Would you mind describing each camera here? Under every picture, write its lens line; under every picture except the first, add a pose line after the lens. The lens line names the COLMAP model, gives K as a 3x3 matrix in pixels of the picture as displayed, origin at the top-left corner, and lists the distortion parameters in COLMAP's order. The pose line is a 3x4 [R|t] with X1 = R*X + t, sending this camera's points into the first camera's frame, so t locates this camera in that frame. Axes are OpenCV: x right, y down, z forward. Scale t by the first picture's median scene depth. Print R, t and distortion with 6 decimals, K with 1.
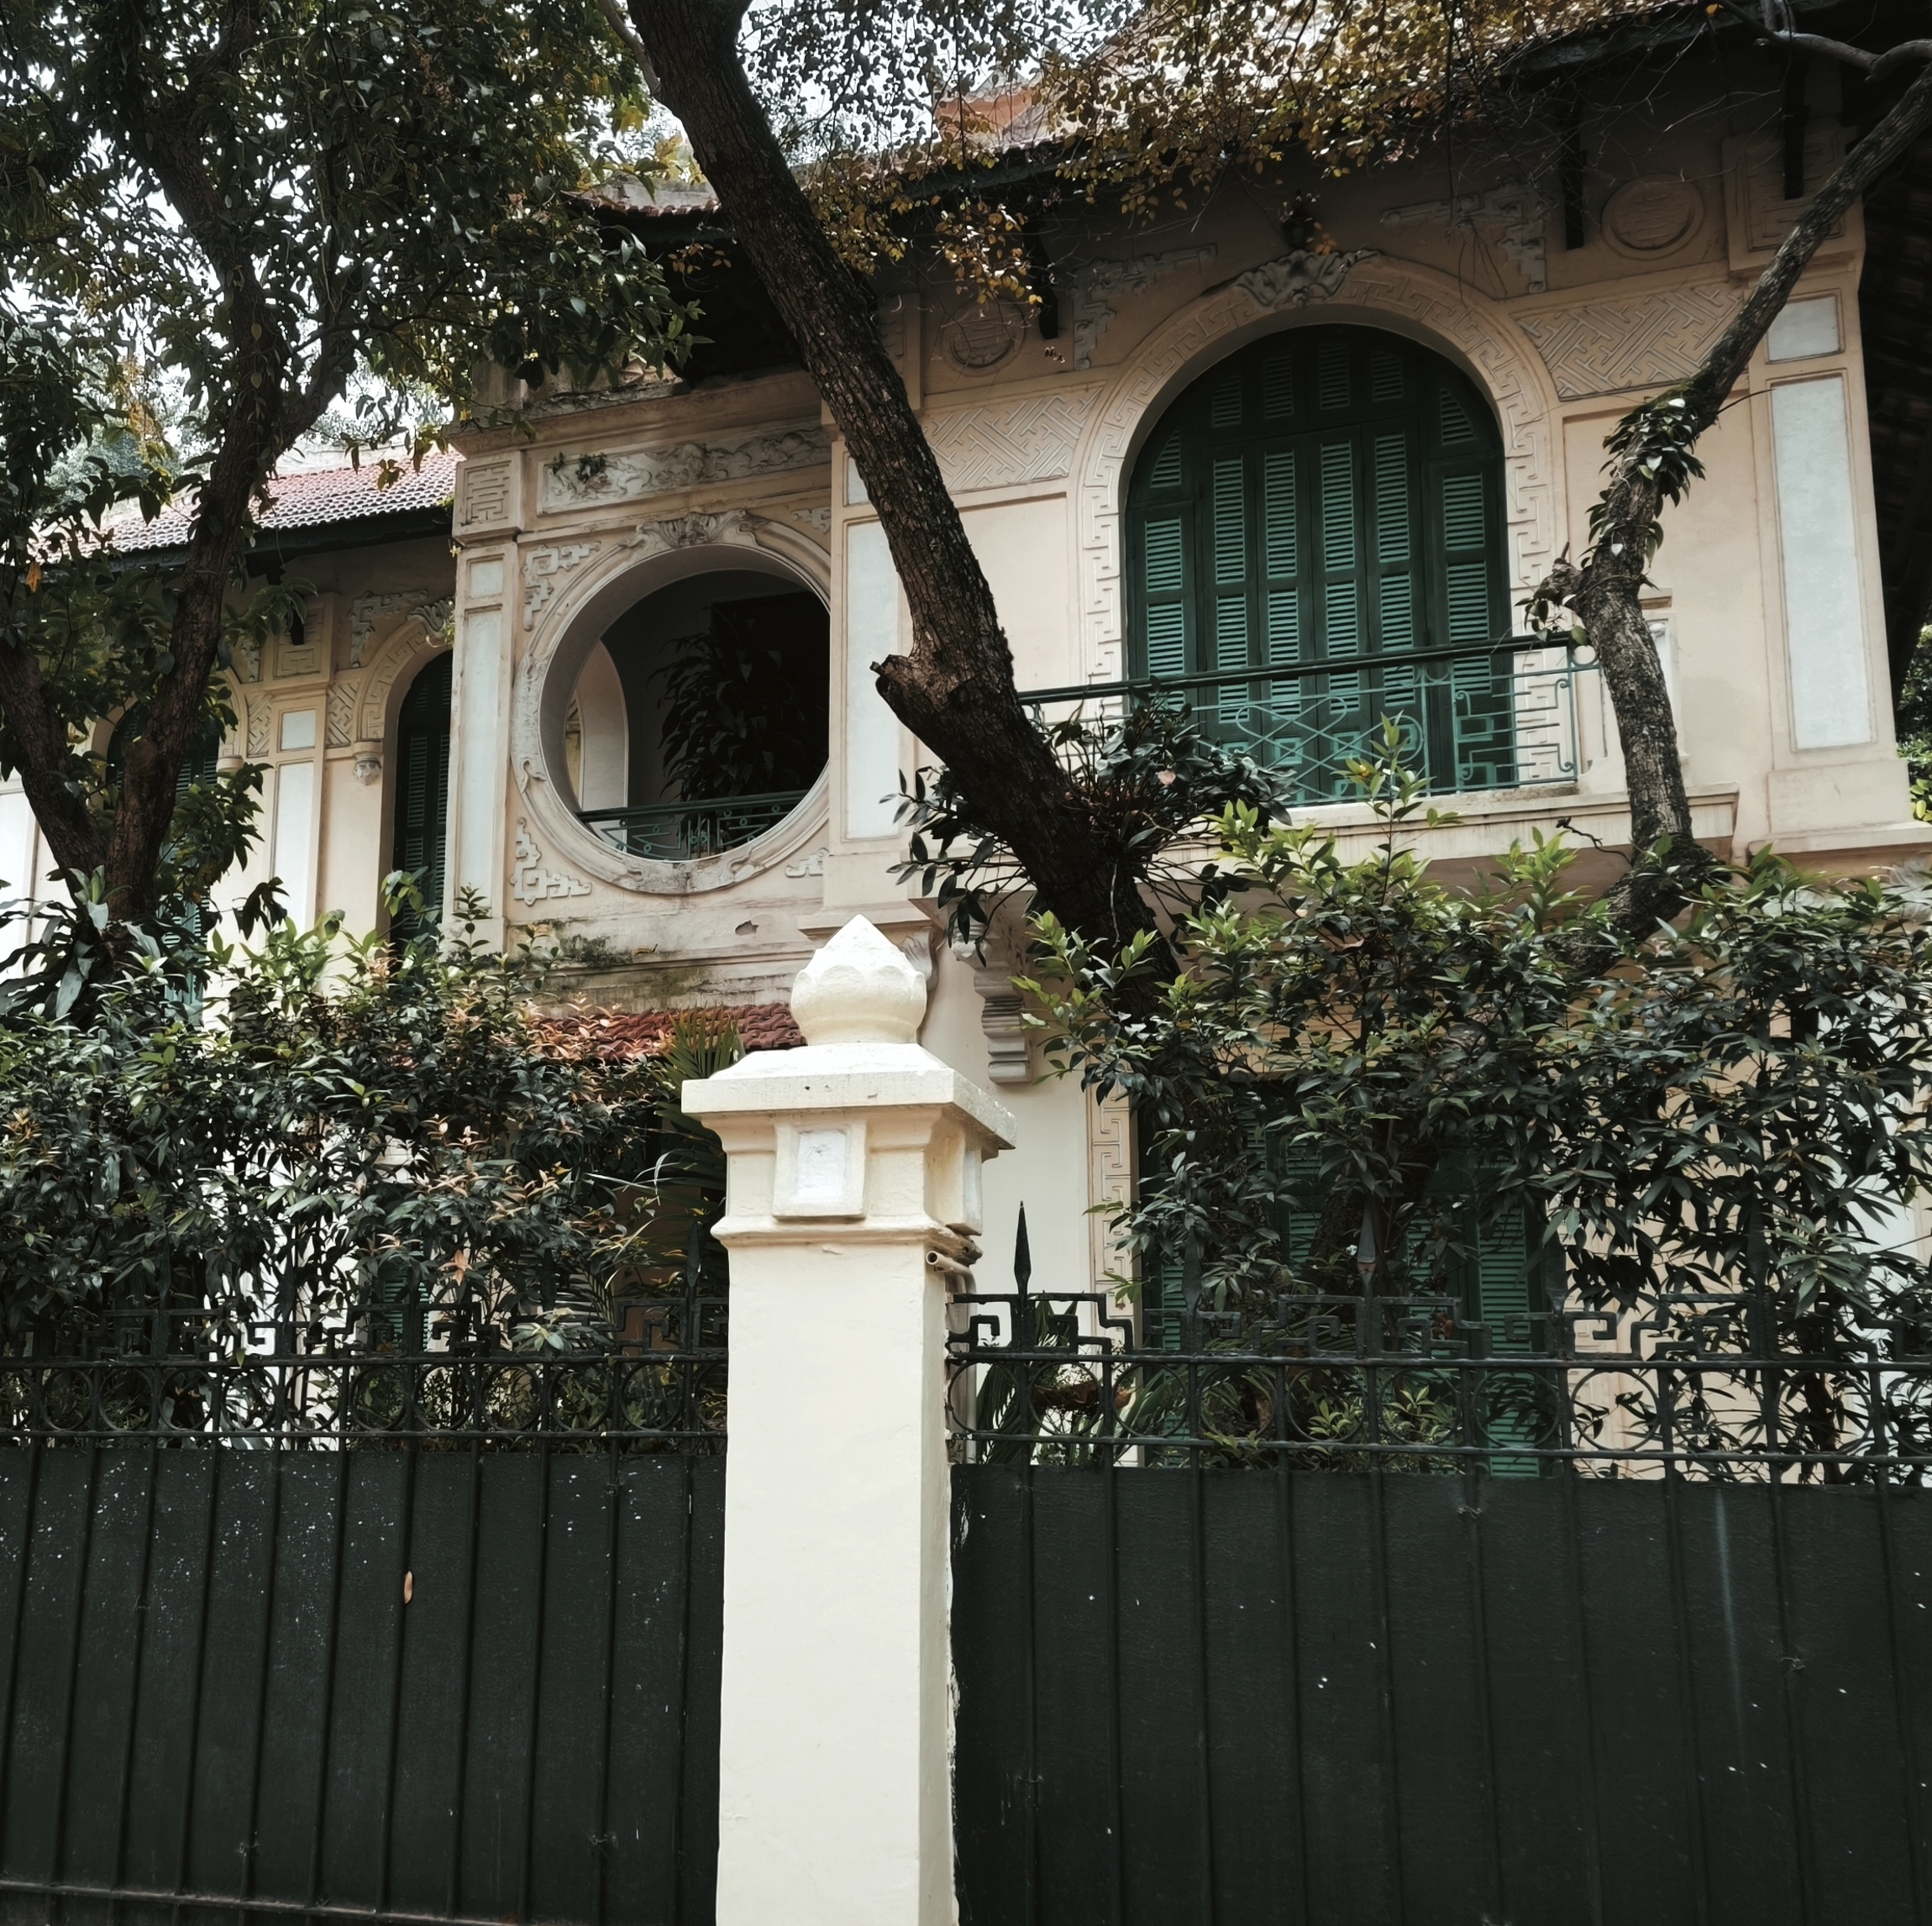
lens RADIAL K [[1926.6, 0, 966.2], [0, 1926.6, 962.9], [0, 0, 1]] dist [0.012770, 0.000000]
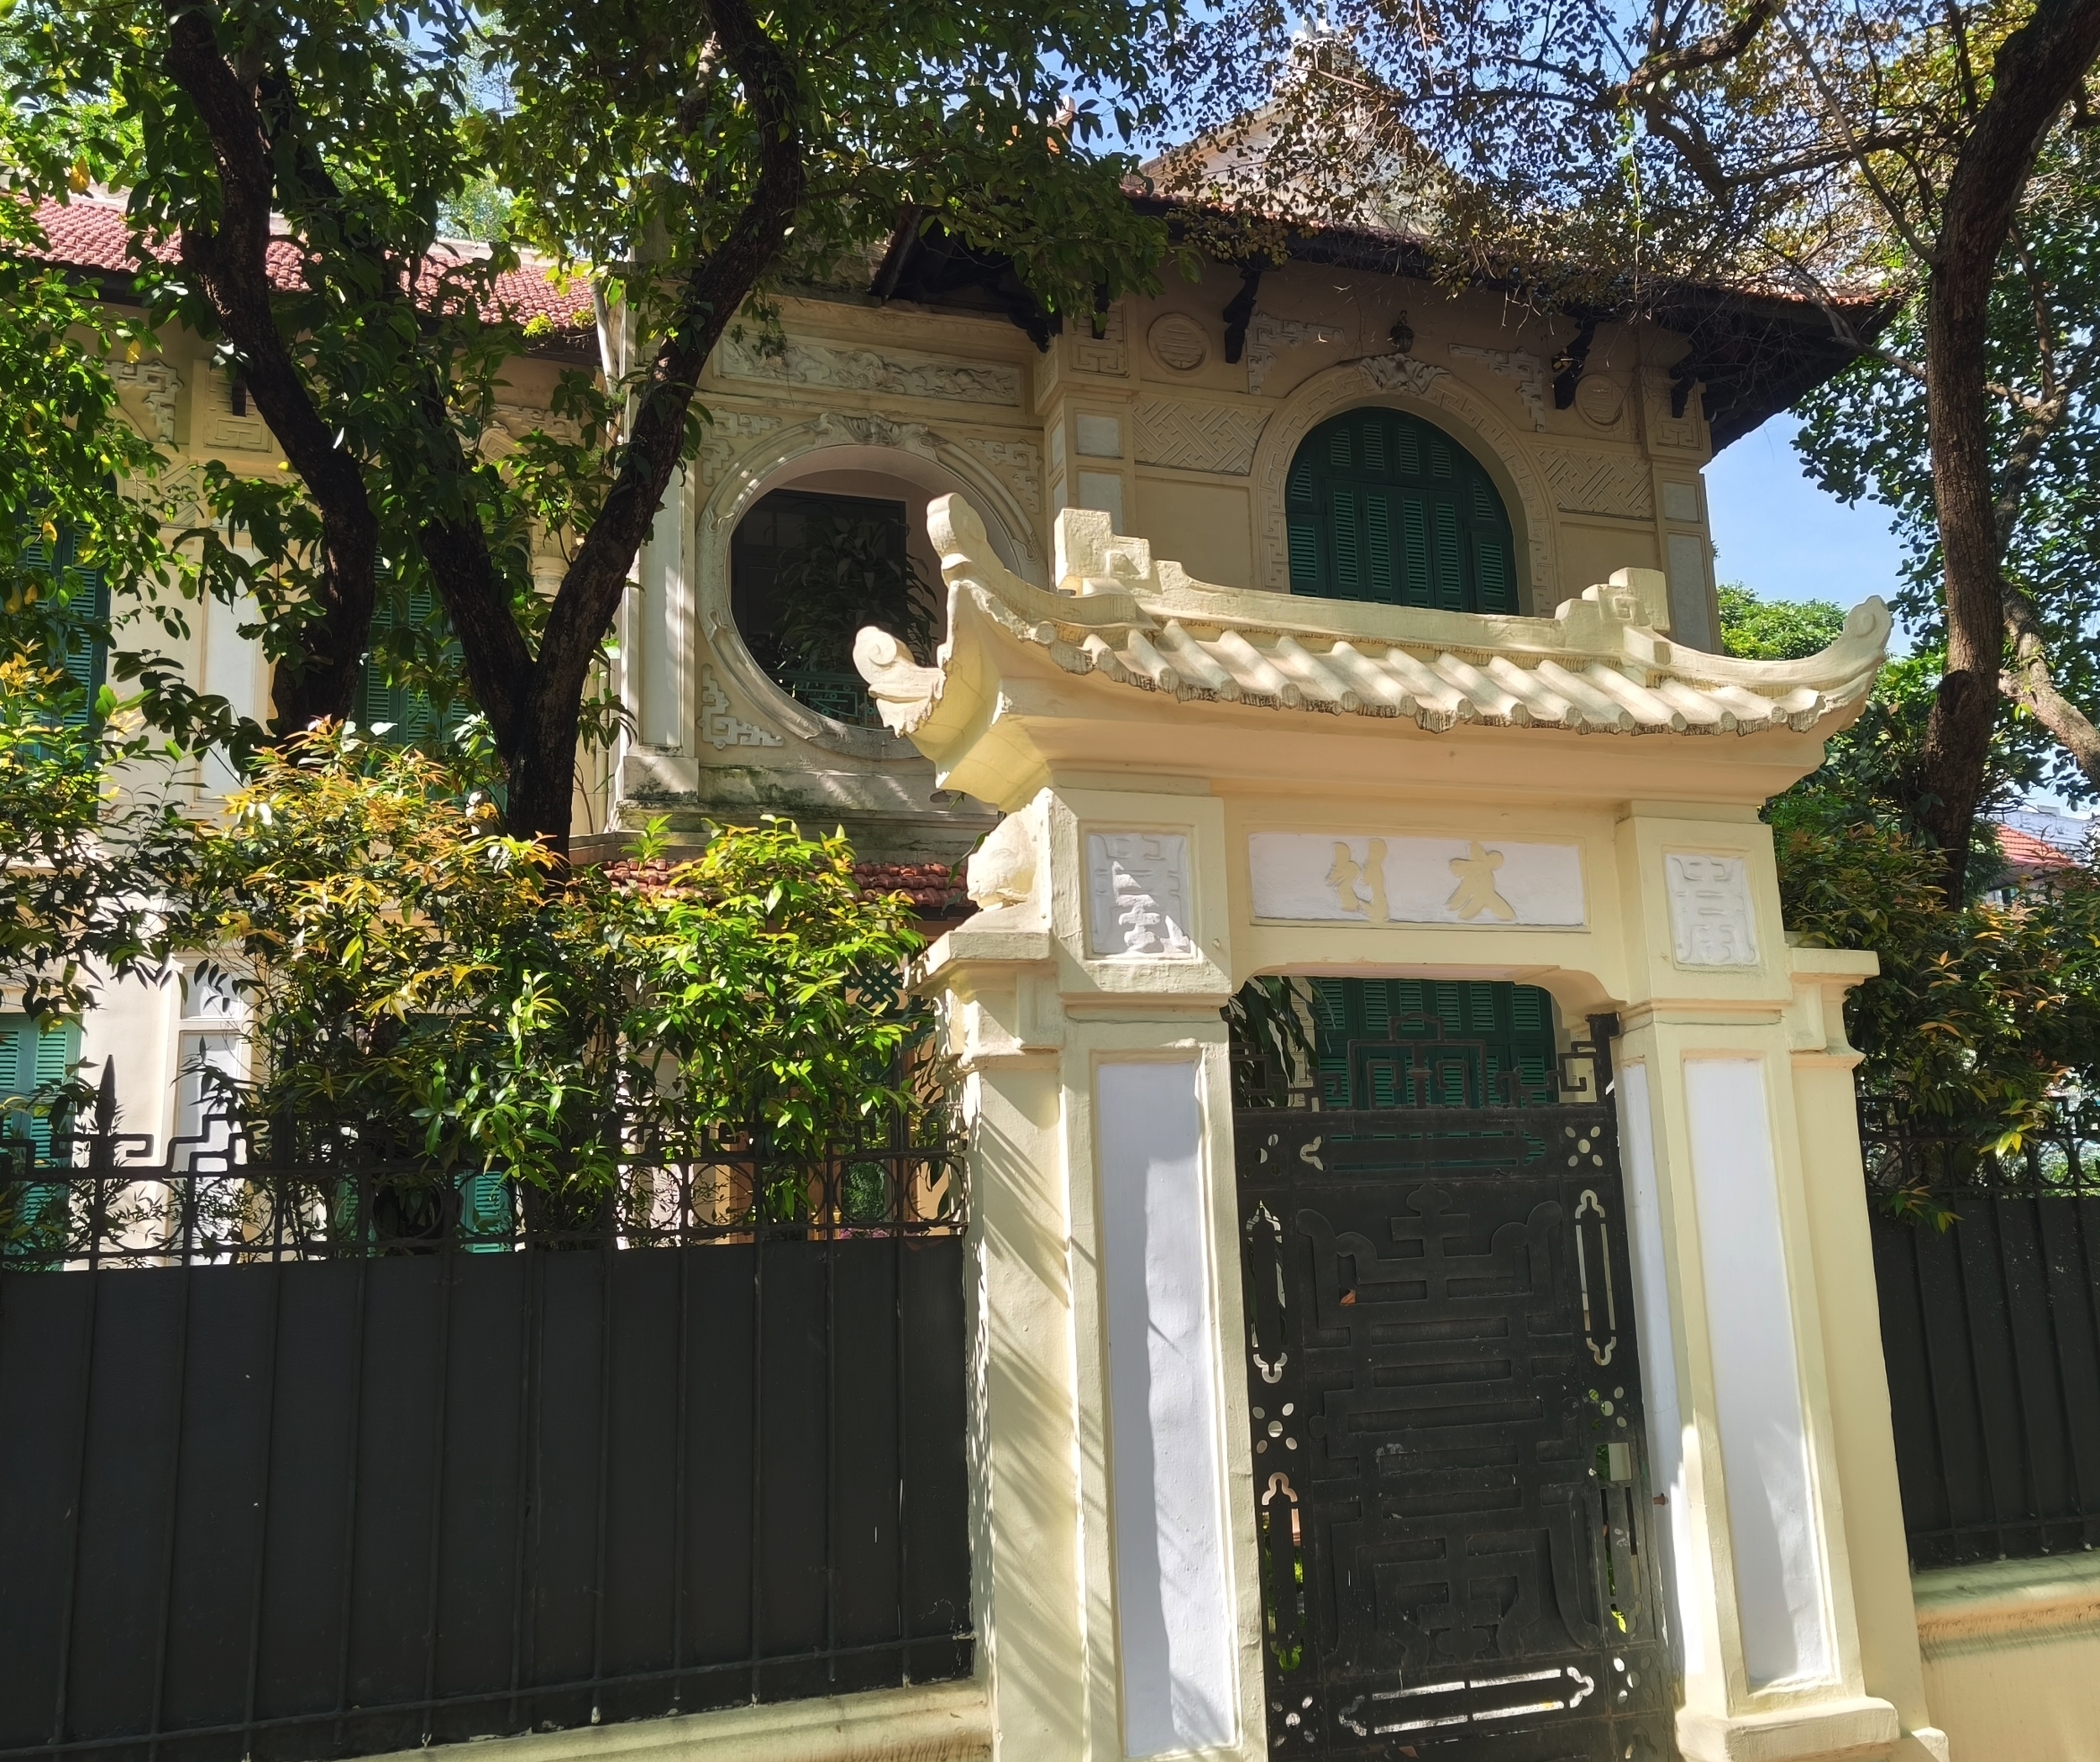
lens RADIAL K [[1578.5, 0, 1048.6], [0, 1578.5, 882.8], [0, 0, 1]] dist [-0.004481, -0.001051]
pose [[0.801090, 0.078046, 0.593433, -0.660786], [-0.086618, 0.996142, -0.014082, 0.043436], [-0.592243, -0.040121, 0.804760, 0.227902]]
